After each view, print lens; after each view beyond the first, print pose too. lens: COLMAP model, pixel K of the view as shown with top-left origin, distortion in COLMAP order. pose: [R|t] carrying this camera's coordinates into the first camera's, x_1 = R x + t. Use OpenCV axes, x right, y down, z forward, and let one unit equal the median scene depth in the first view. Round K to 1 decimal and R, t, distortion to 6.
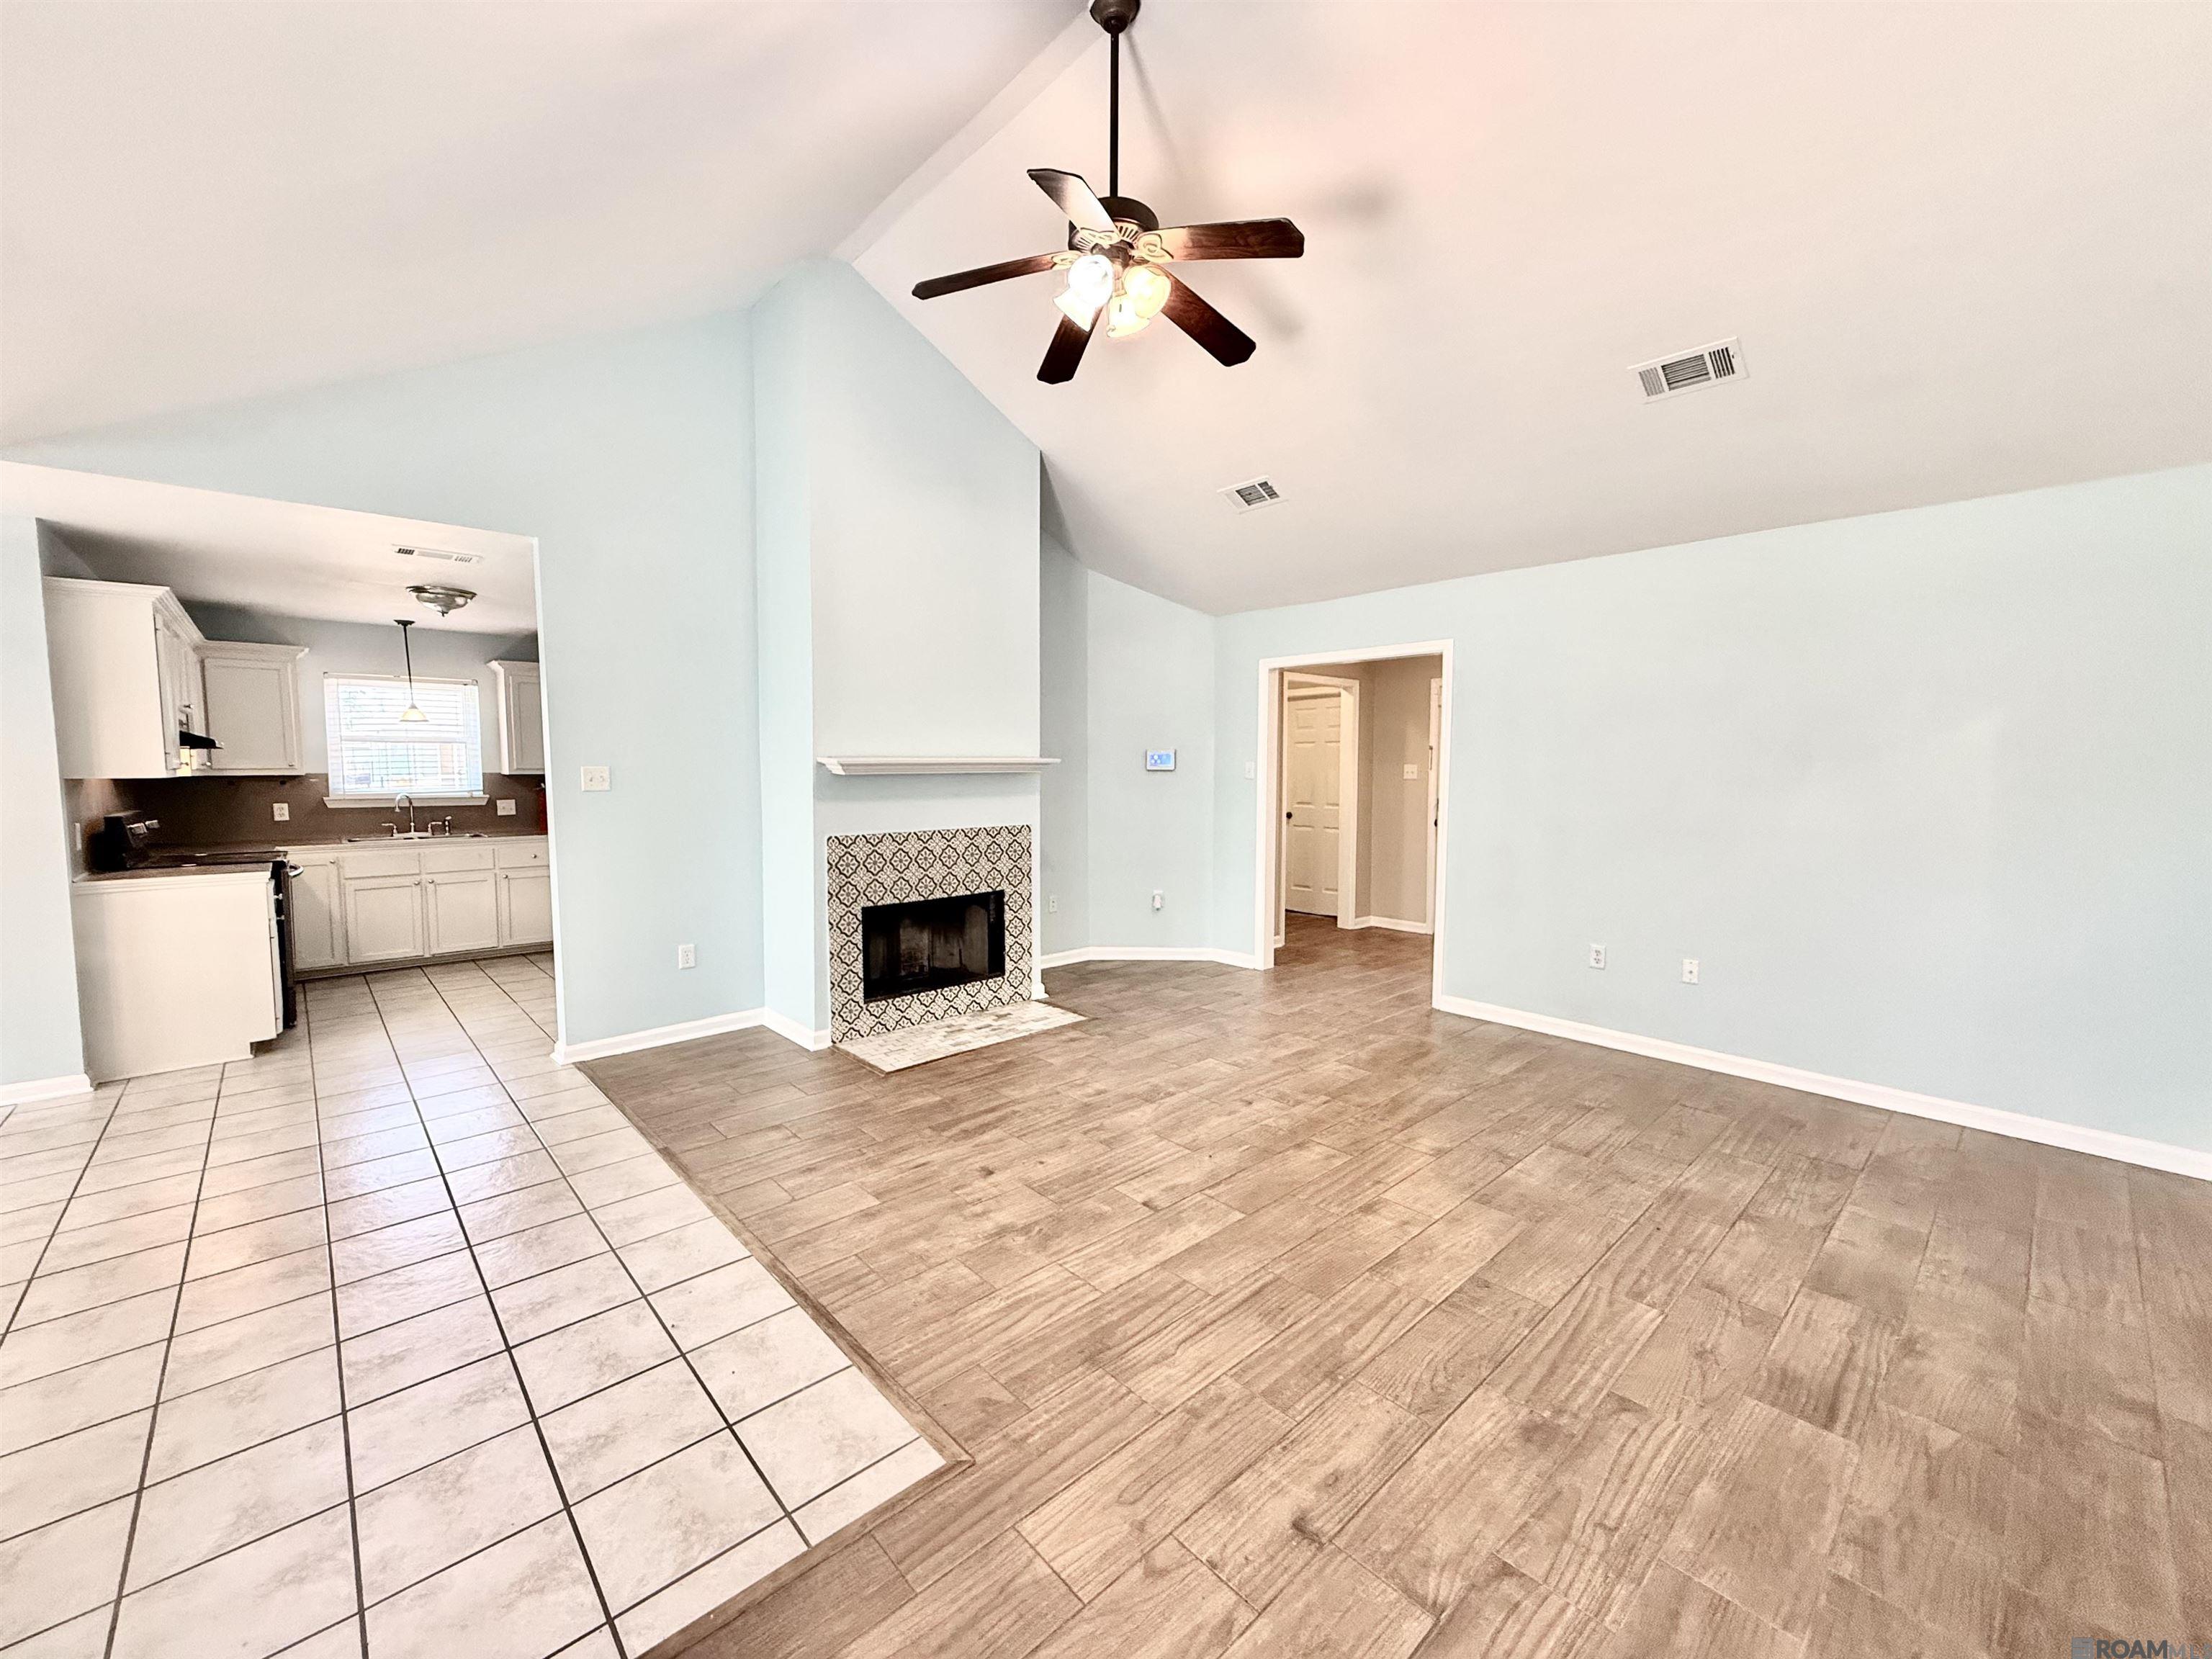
lens RADIAL K [[881.7, 0, 1086.2], [0, 881.7, 832.6], [0, 0, 1]] dist [0.002166, -0.000517]
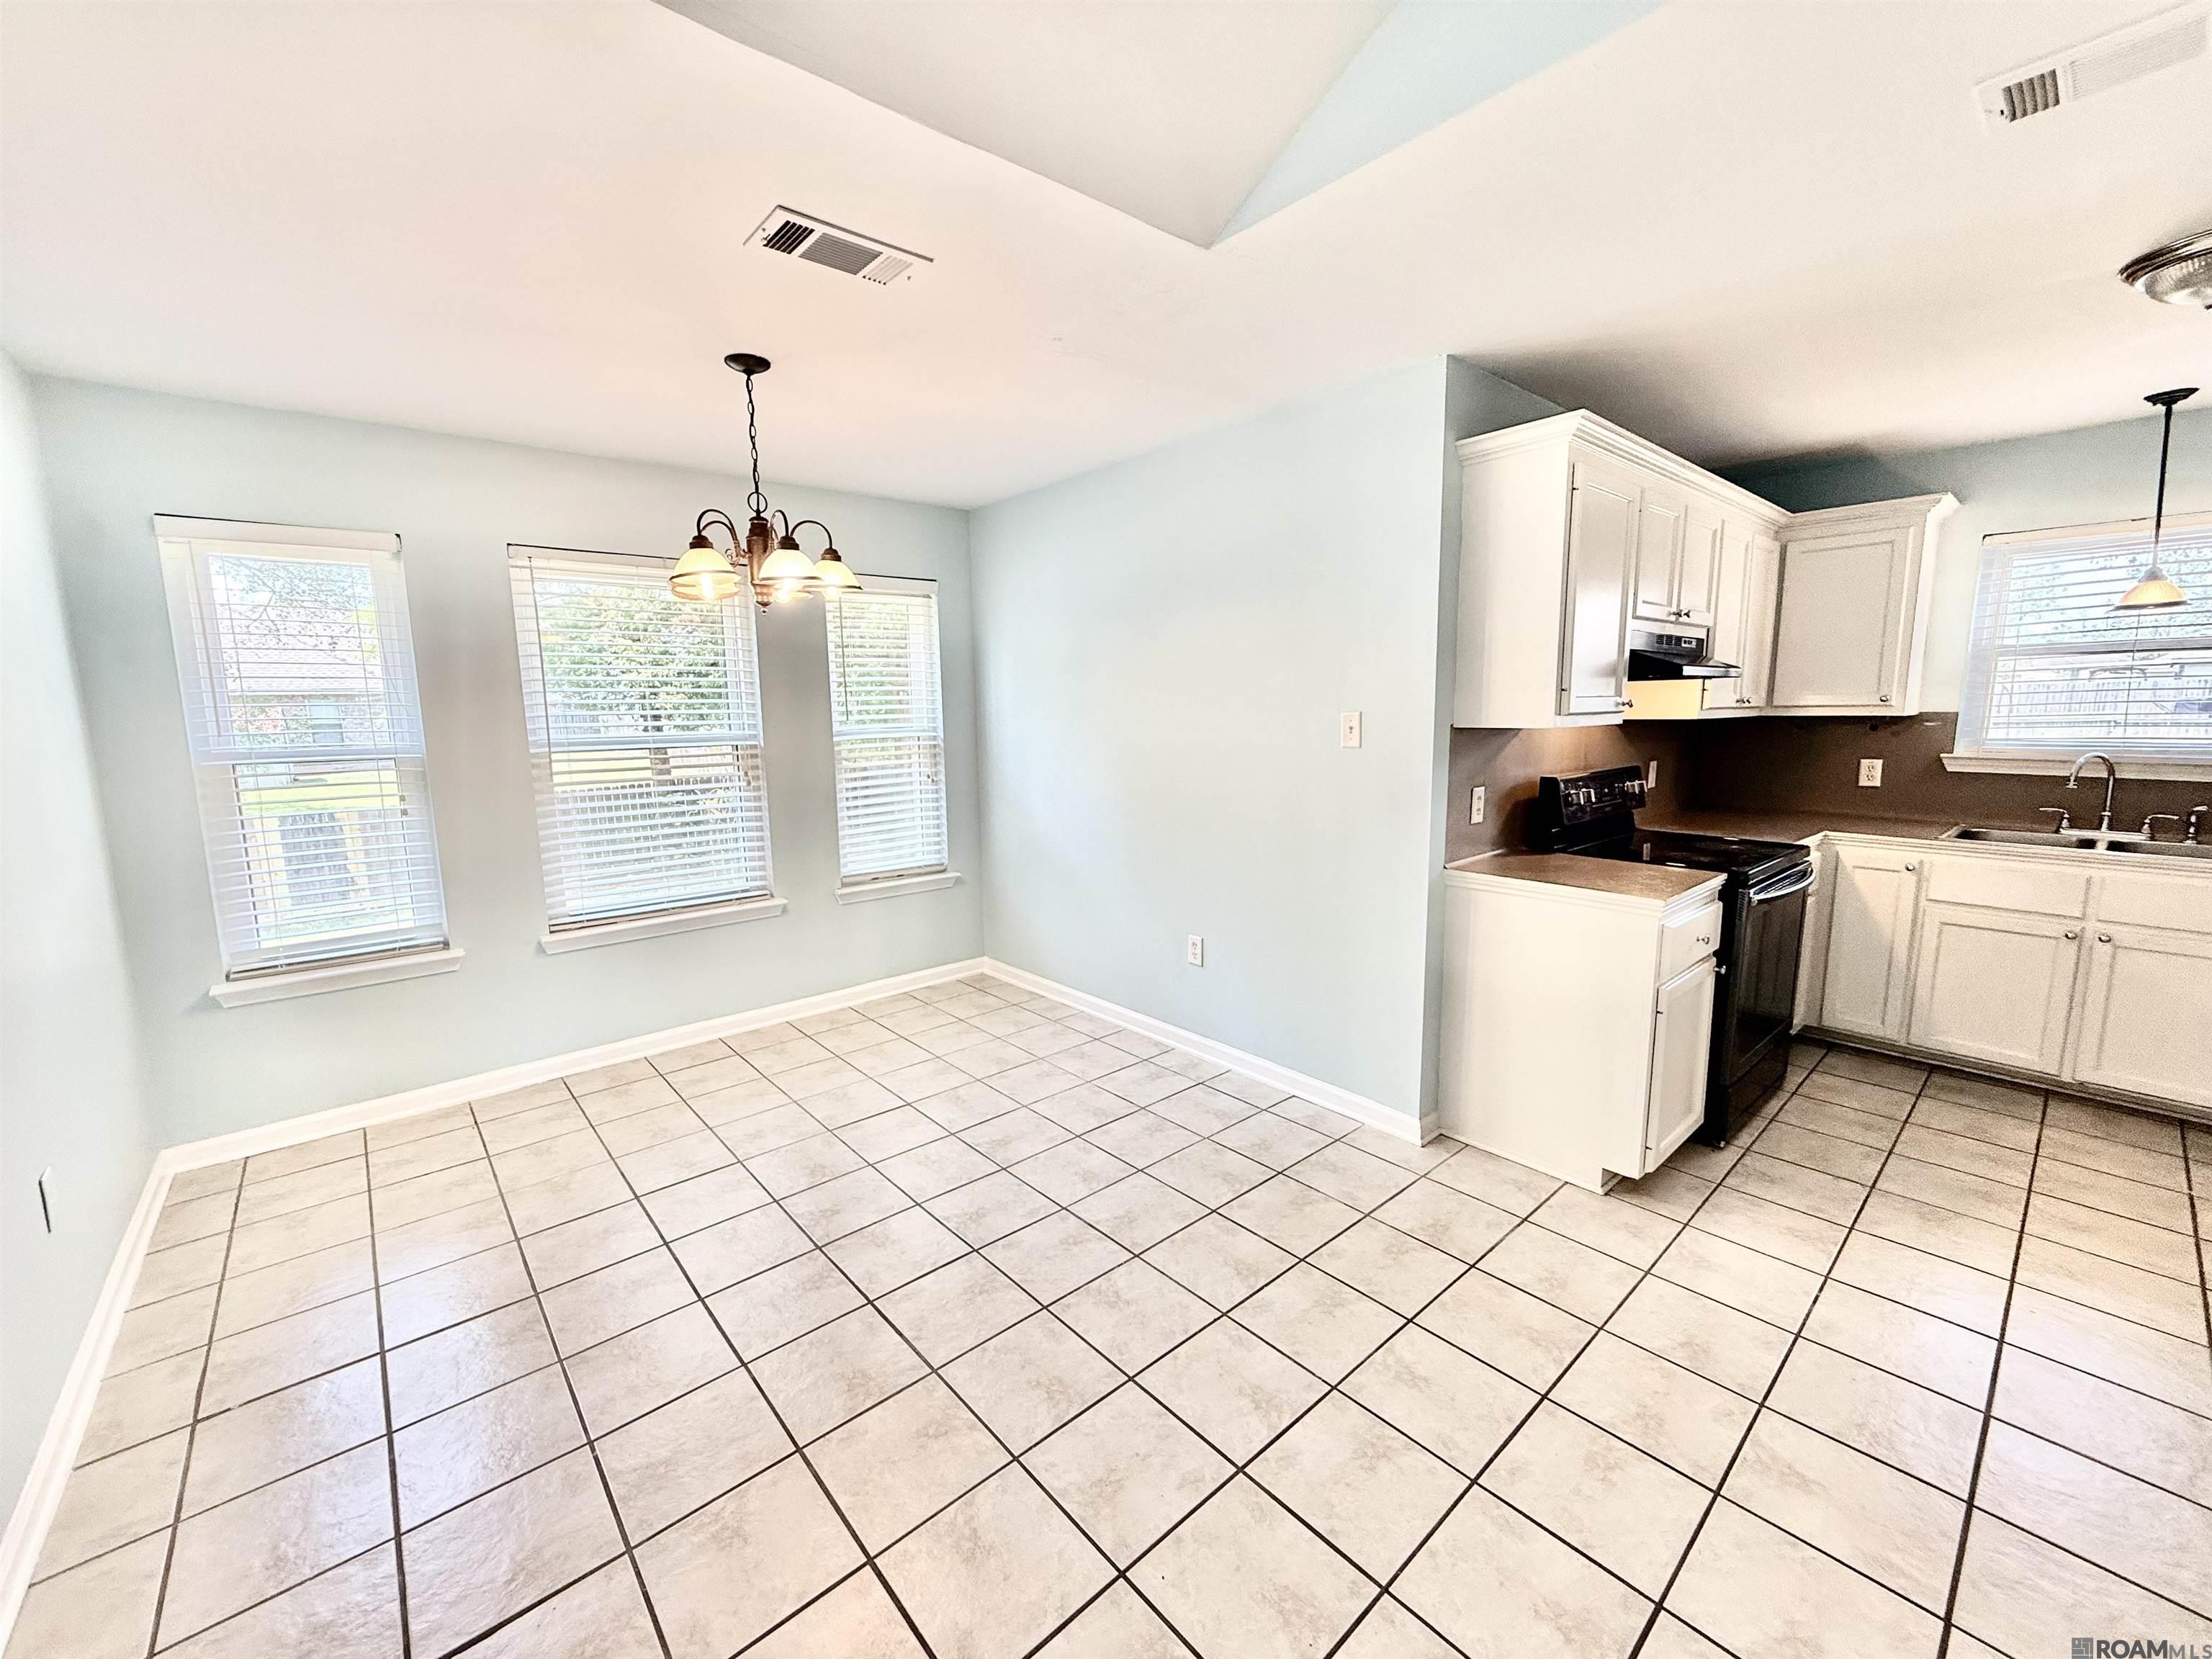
lens RADIAL K [[881.7, 0, 1106.3], [0, 881.7, 826.5], [0, 0, 1]] dist [0.002166, -0.000517]
pose [[-0.017433, 0.142810, -0.989597, -0.350180], [-0.062676, 0.987644, 0.143632, -0.055877], [0.997882, 0.064528, -0.008267, 0.606886]]
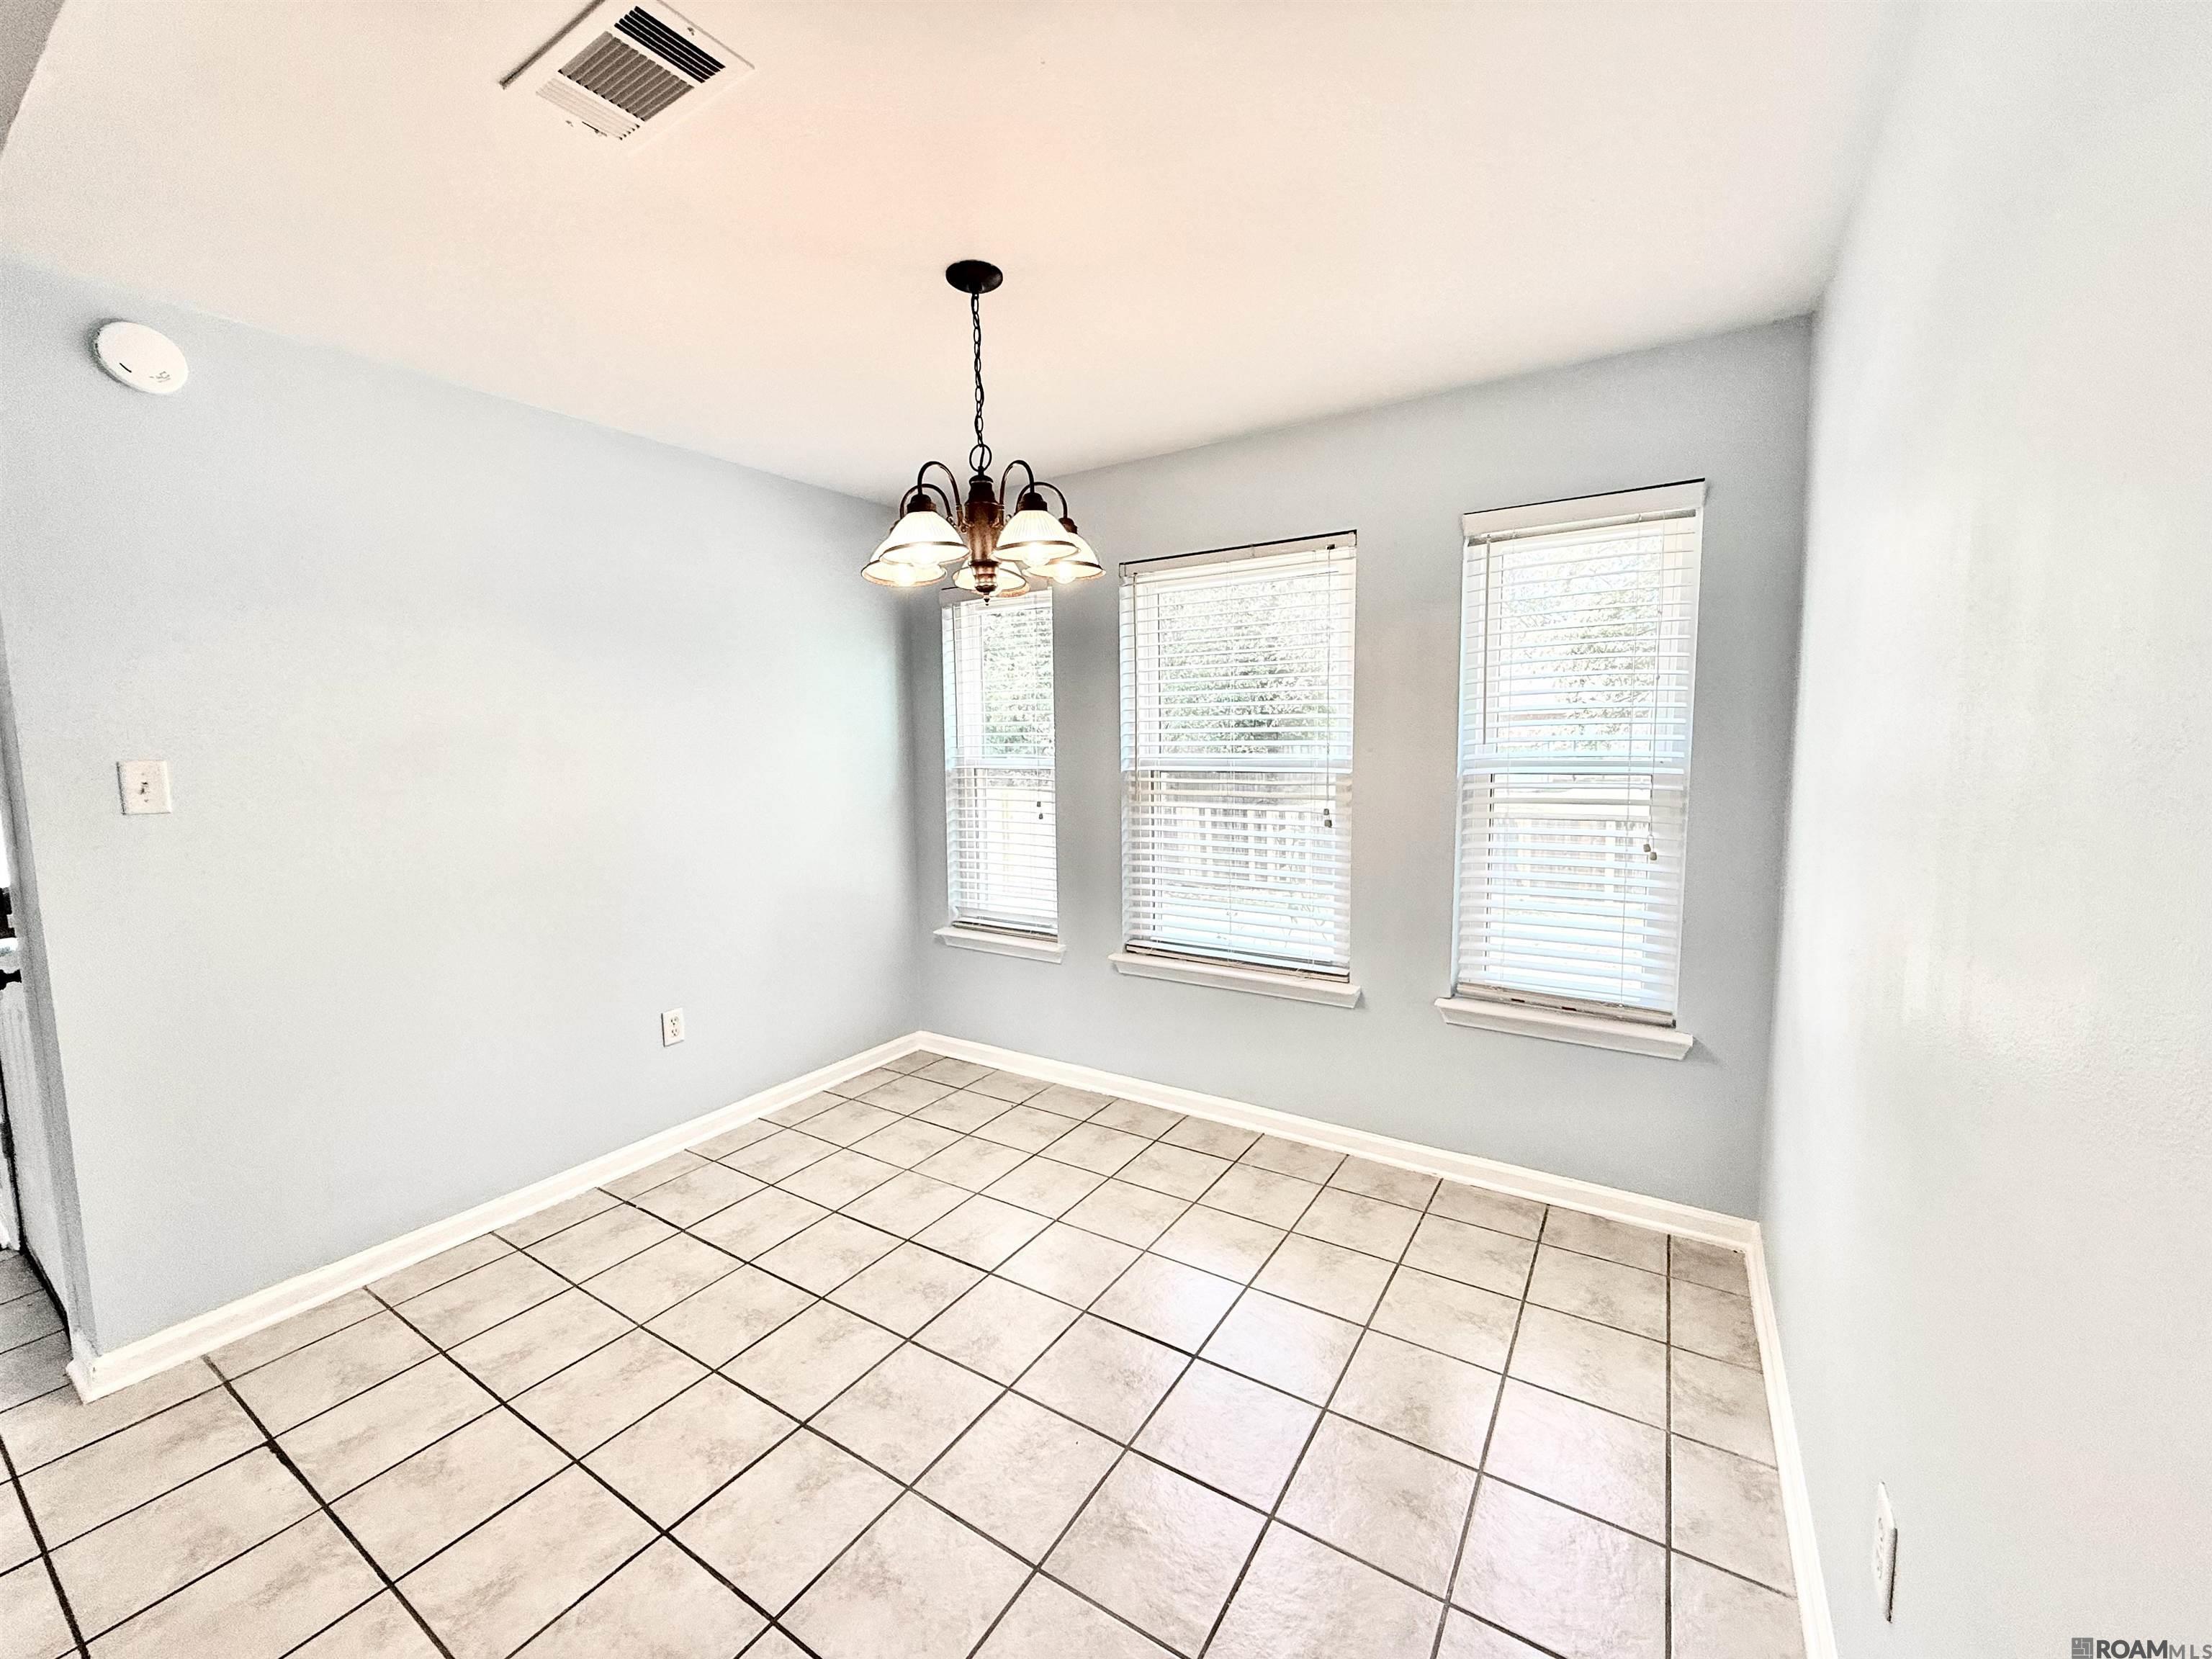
lens RADIAL K [[881.7, 0, 1058.1], [0, 881.7, 834.4], [0, 0, 1]] dist [0.002166, -0.000517]
pose [[-0.968719, 0.050053, -0.243061, -0.852976], [0.004735, 0.982997, 0.183558, -0.063506], [0.248116, 0.176665, -0.952485, 0.815483]]
